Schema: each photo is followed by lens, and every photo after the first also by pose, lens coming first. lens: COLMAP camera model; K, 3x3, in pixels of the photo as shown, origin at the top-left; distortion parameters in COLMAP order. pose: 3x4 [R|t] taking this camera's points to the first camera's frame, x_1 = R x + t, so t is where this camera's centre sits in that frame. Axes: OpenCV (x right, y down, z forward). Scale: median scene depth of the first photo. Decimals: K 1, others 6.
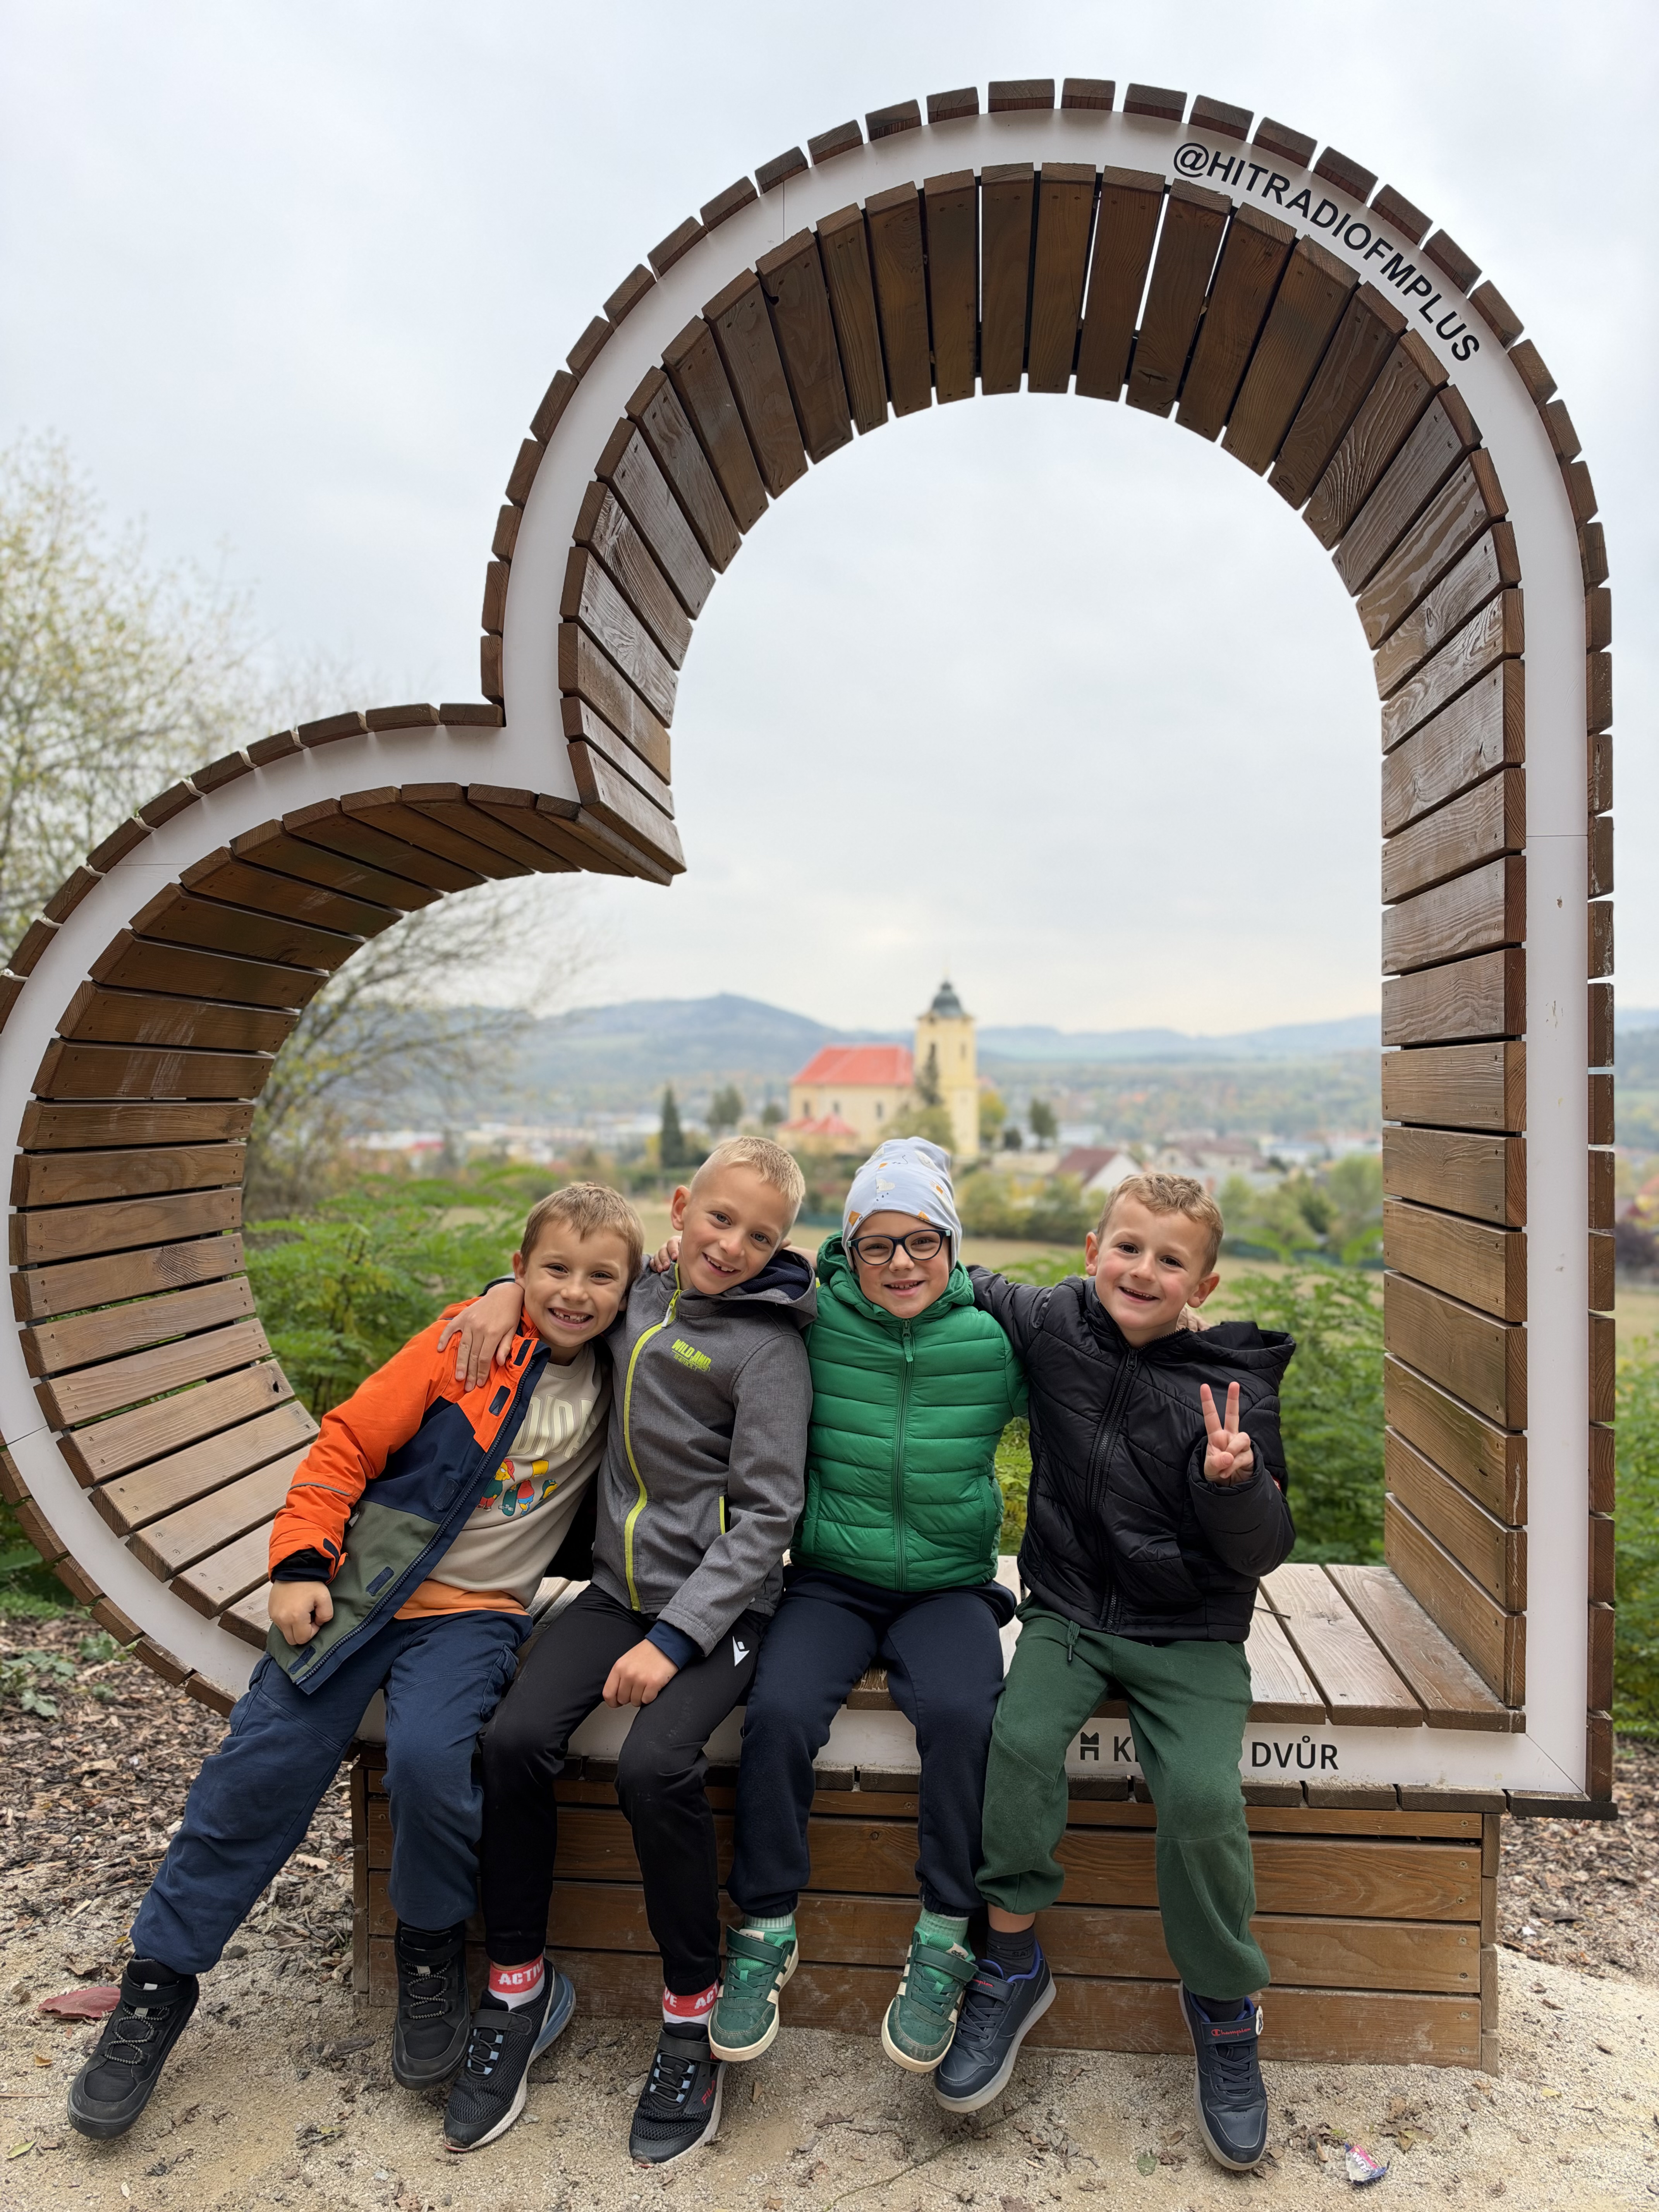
lens RADIAL K [[1592.2, 0, 830.5], [0, 1592.2, 1103.5], [0, 0, 1]] dist [-0.001224, -0.011259]
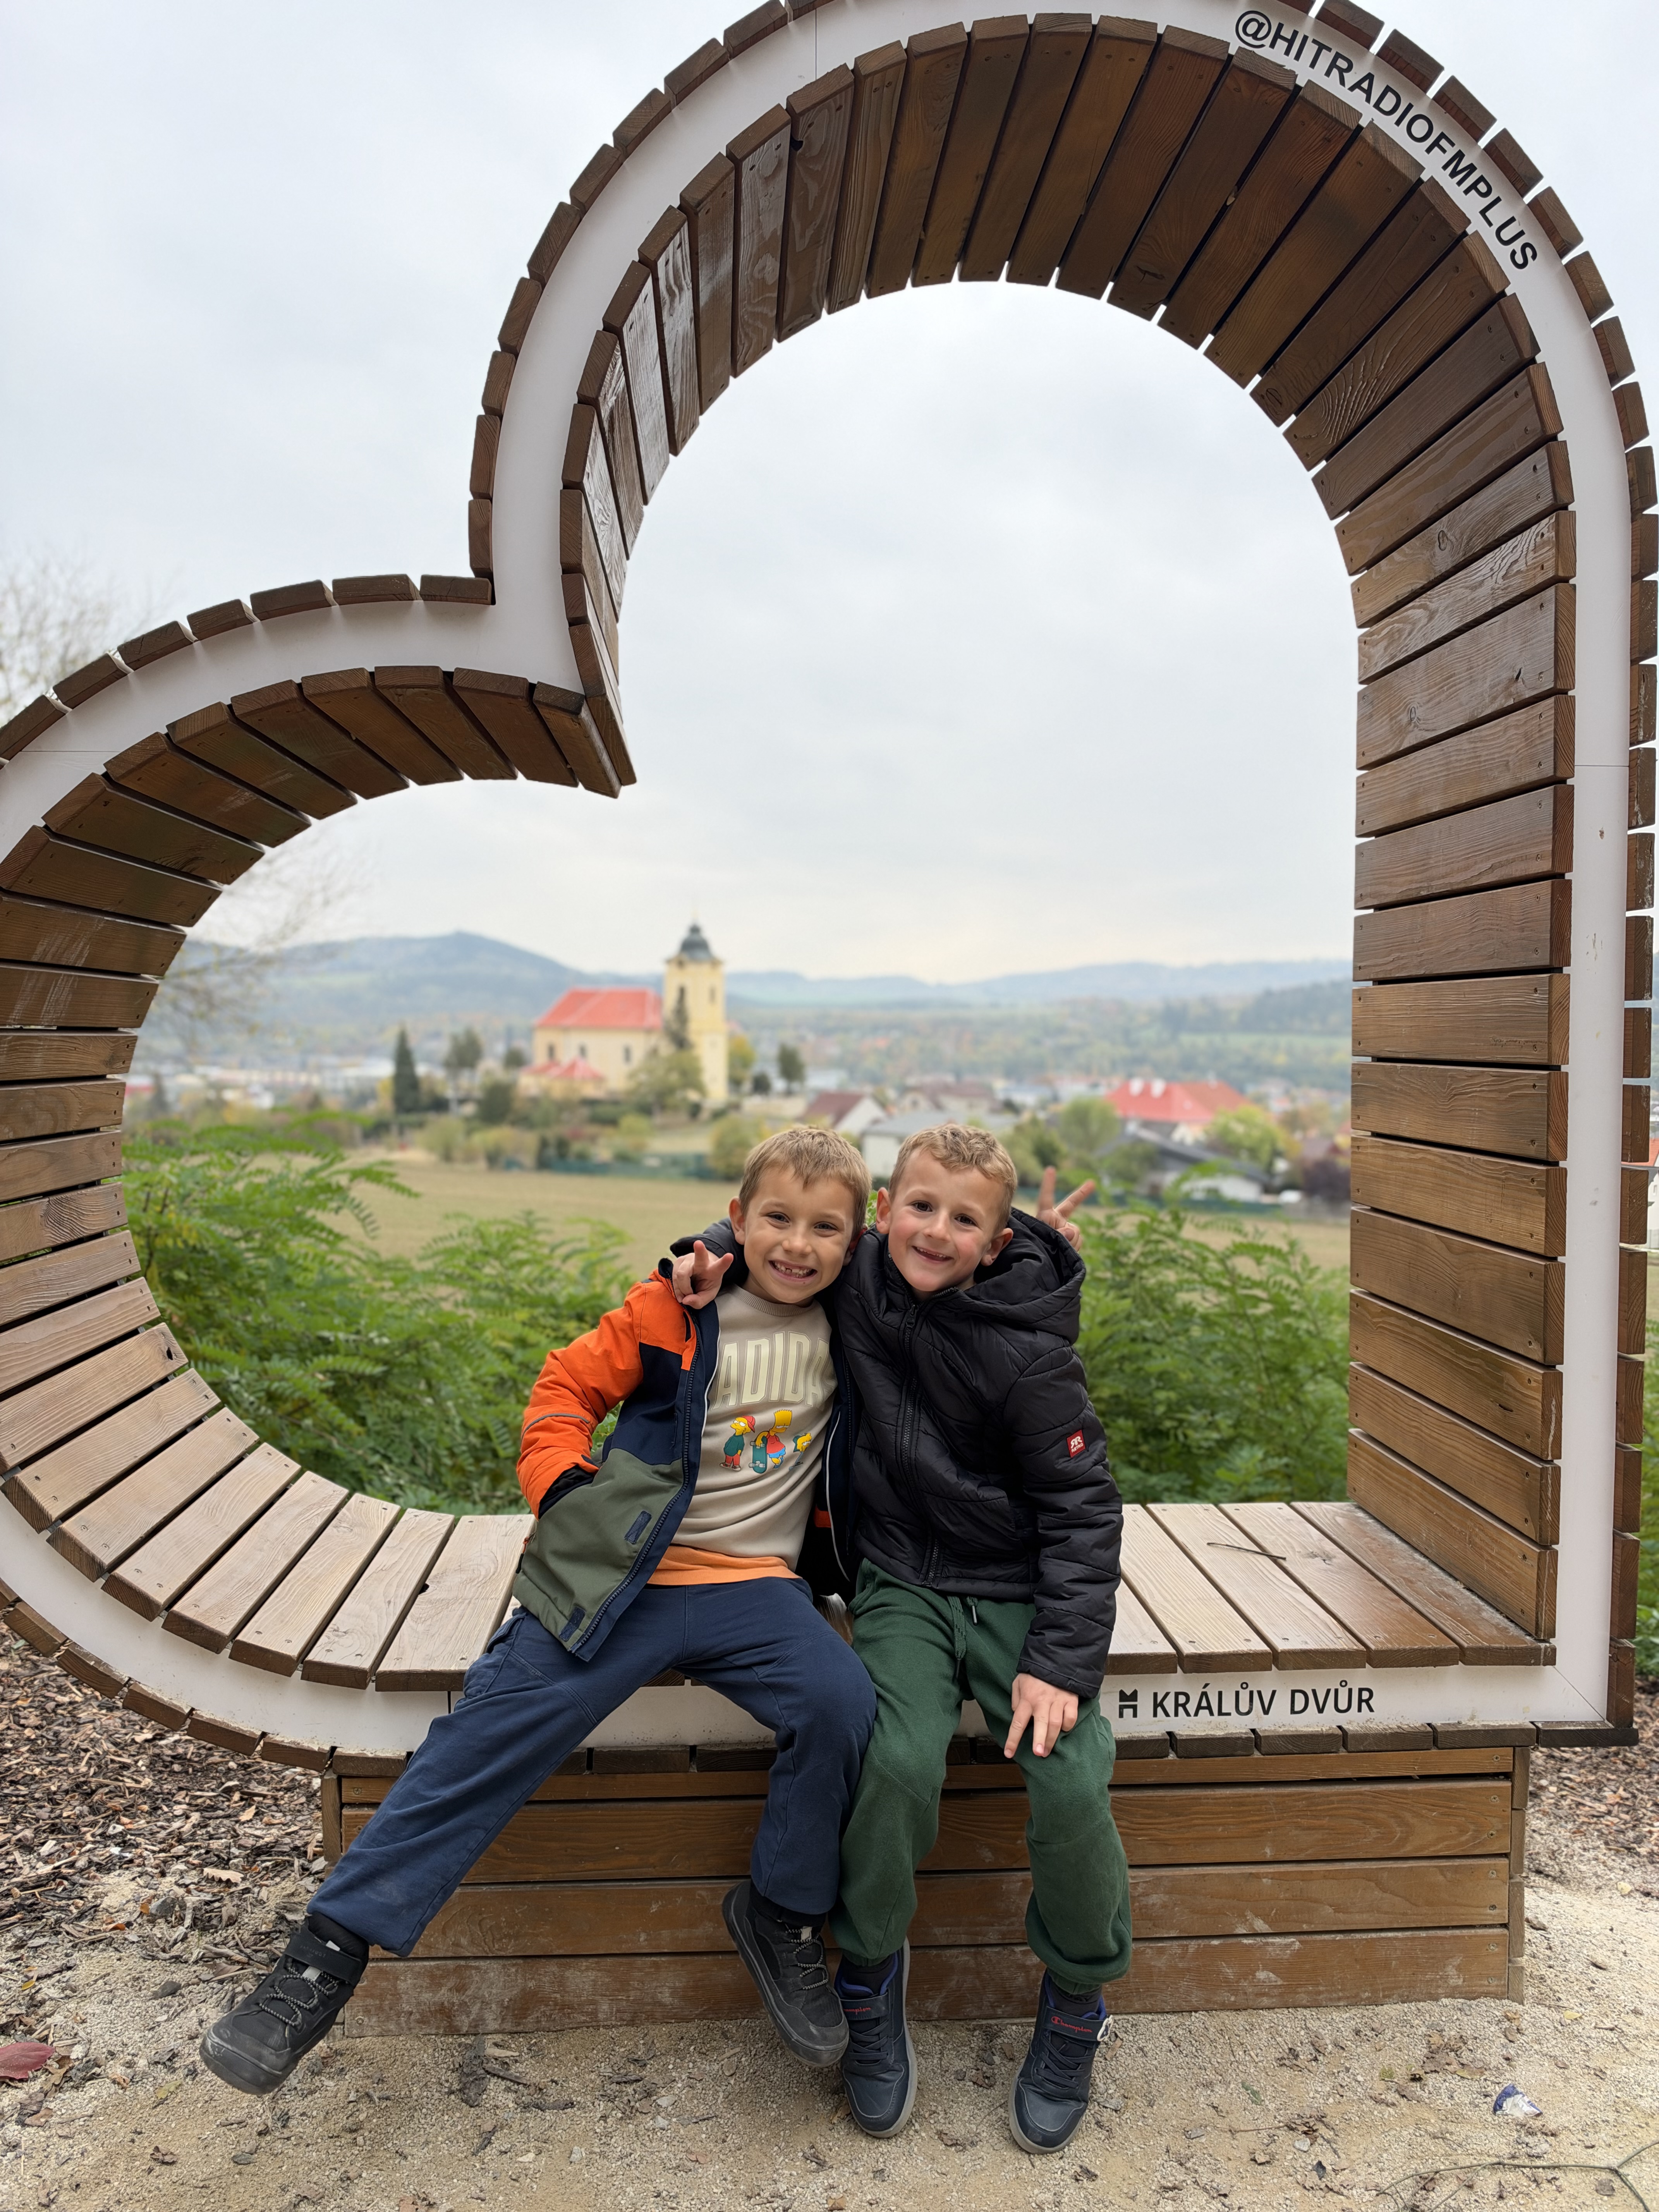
lens RADIAL K [[1594.8, 0, 826.7], [0, 1594.8, 1102.5], [0, 0, 1]] dist [-0.012641, 0.004486]
pose [[0.987394, -0.002144, 0.158268, -0.160593], [-0.003316, 0.999409, 0.034228, 0.007893], [-0.158248, -0.034322, 0.986803, 0.087841]]
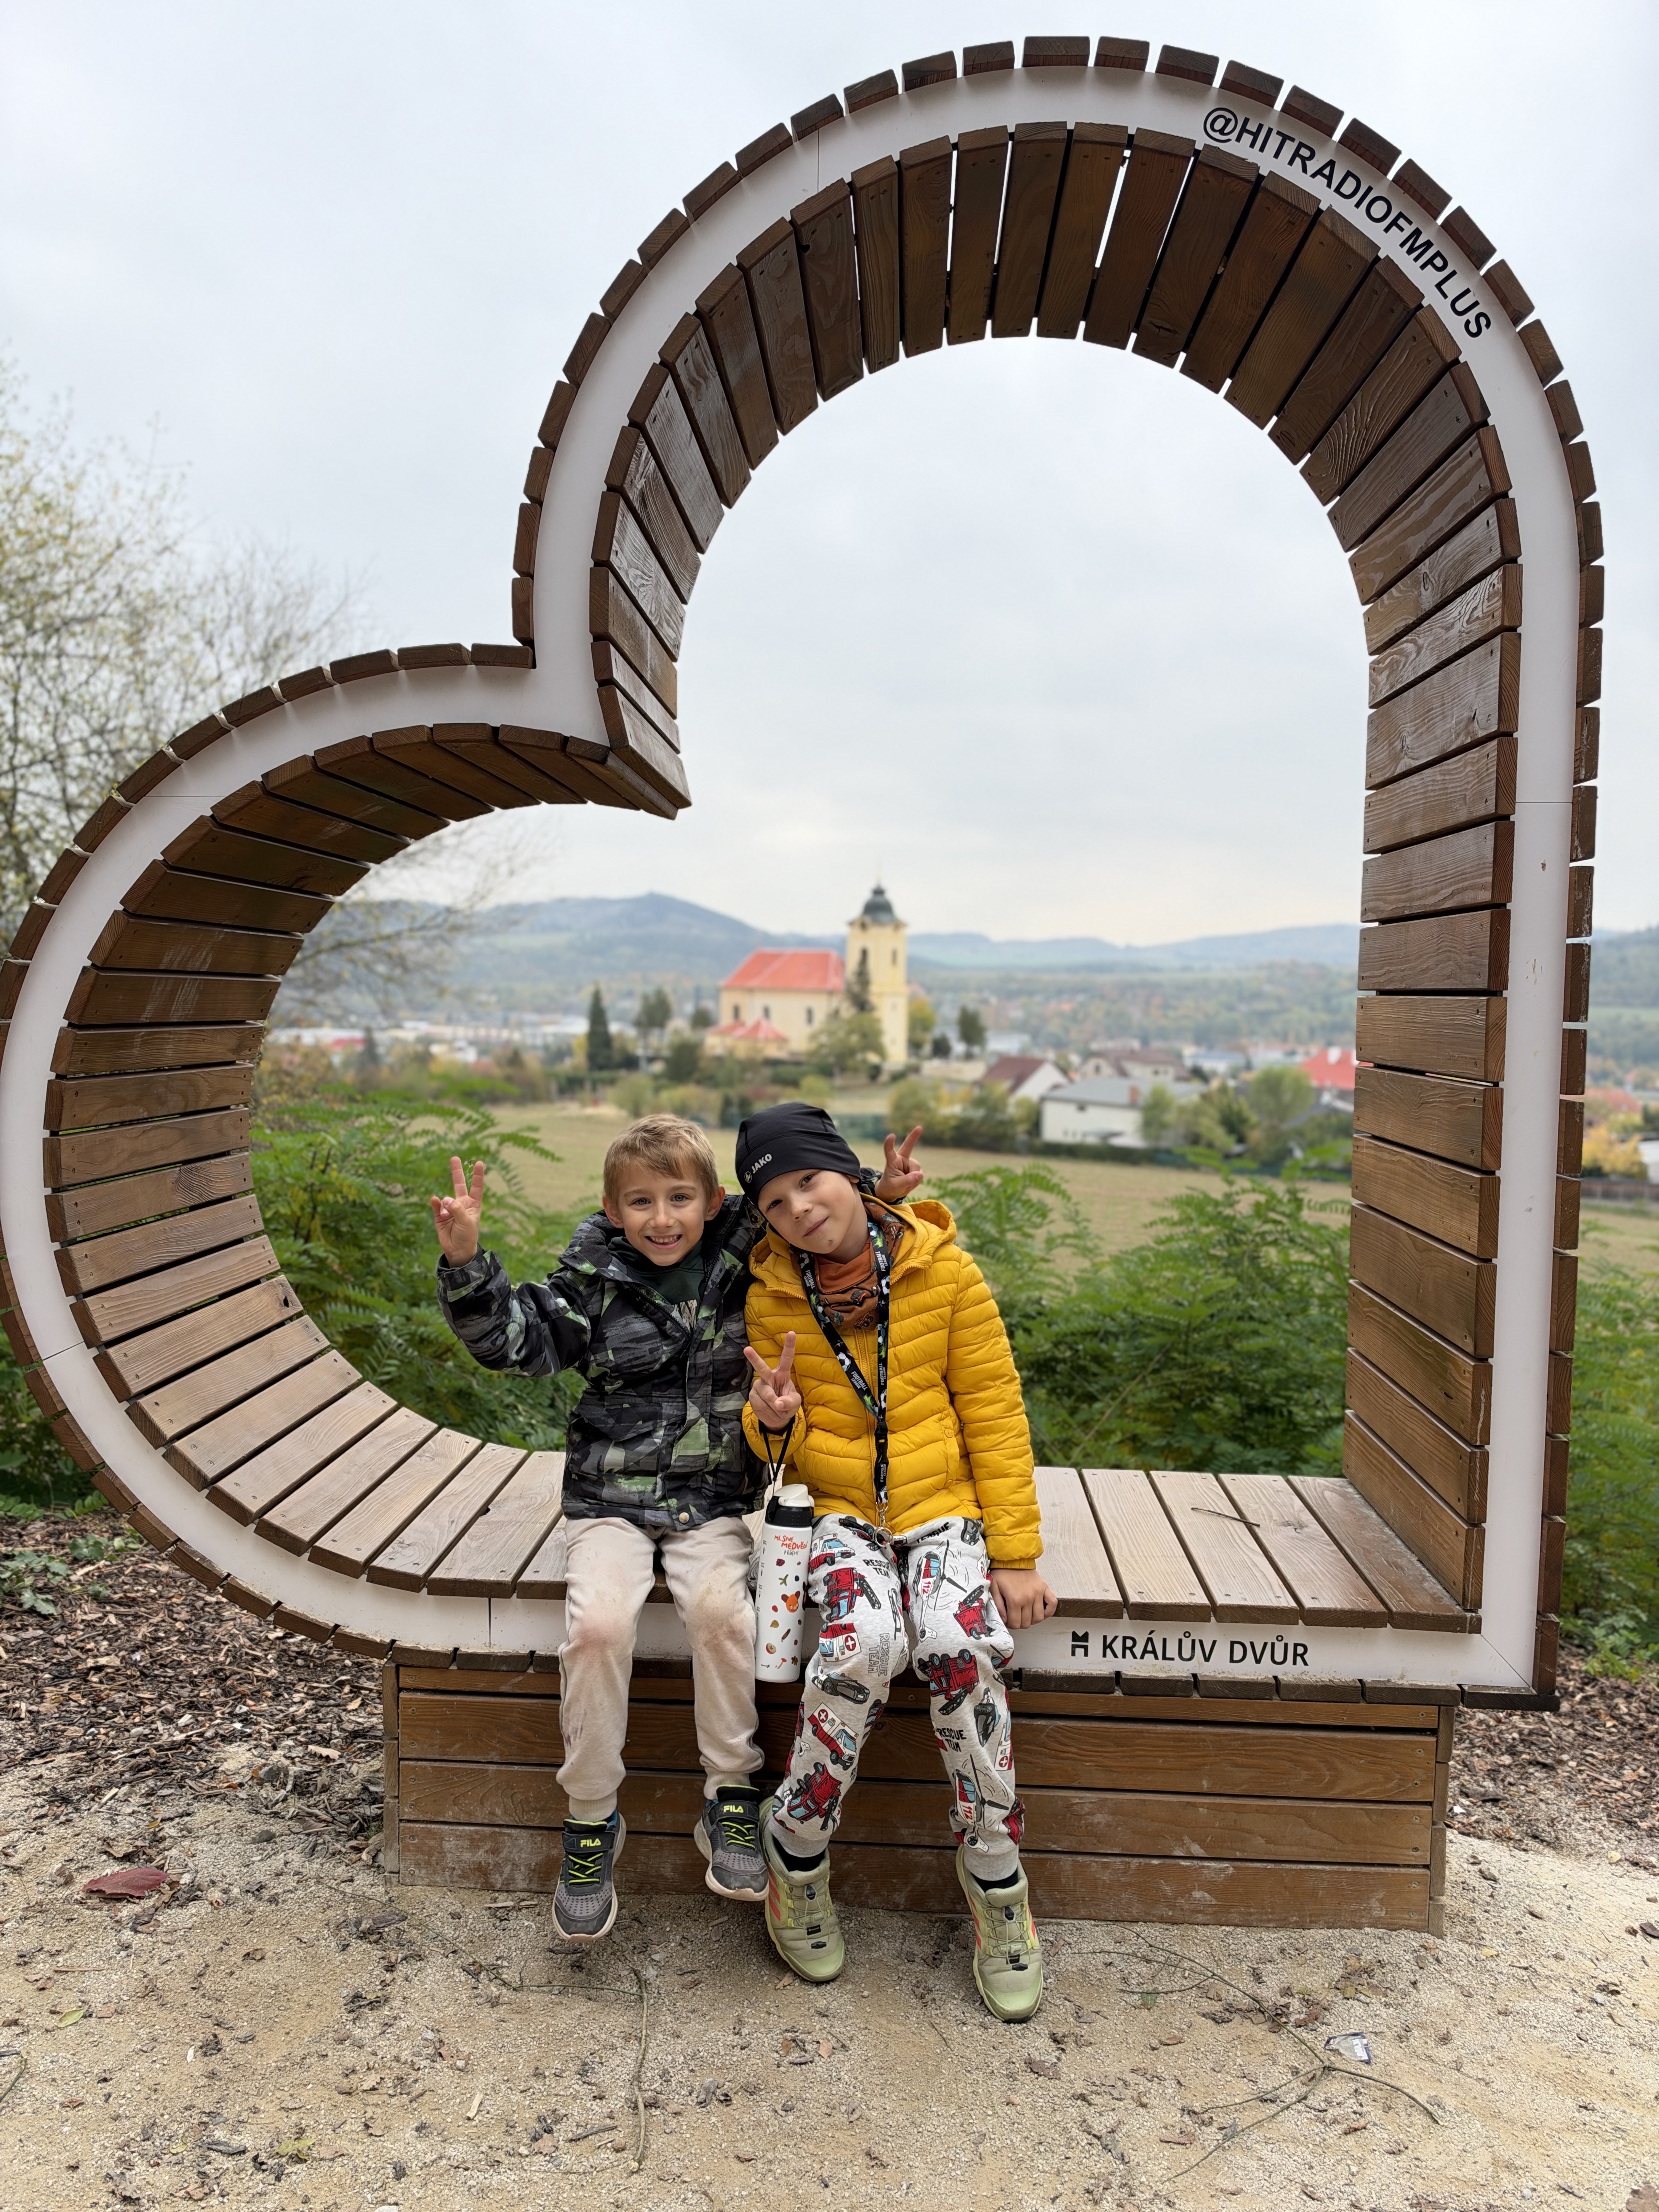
lens RADIAL K [[1592.4, 0, 825.7], [0, 1592.4, 1105.3], [0, 0, 1]] dist [-0.002788, -0.009050]
pose [[0.998966, 0.013592, 0.043373, -0.058083], [-0.016229, 0.998004, 0.061031, -0.022172], [-0.042457, -0.061672, 0.997193, -0.042168]]
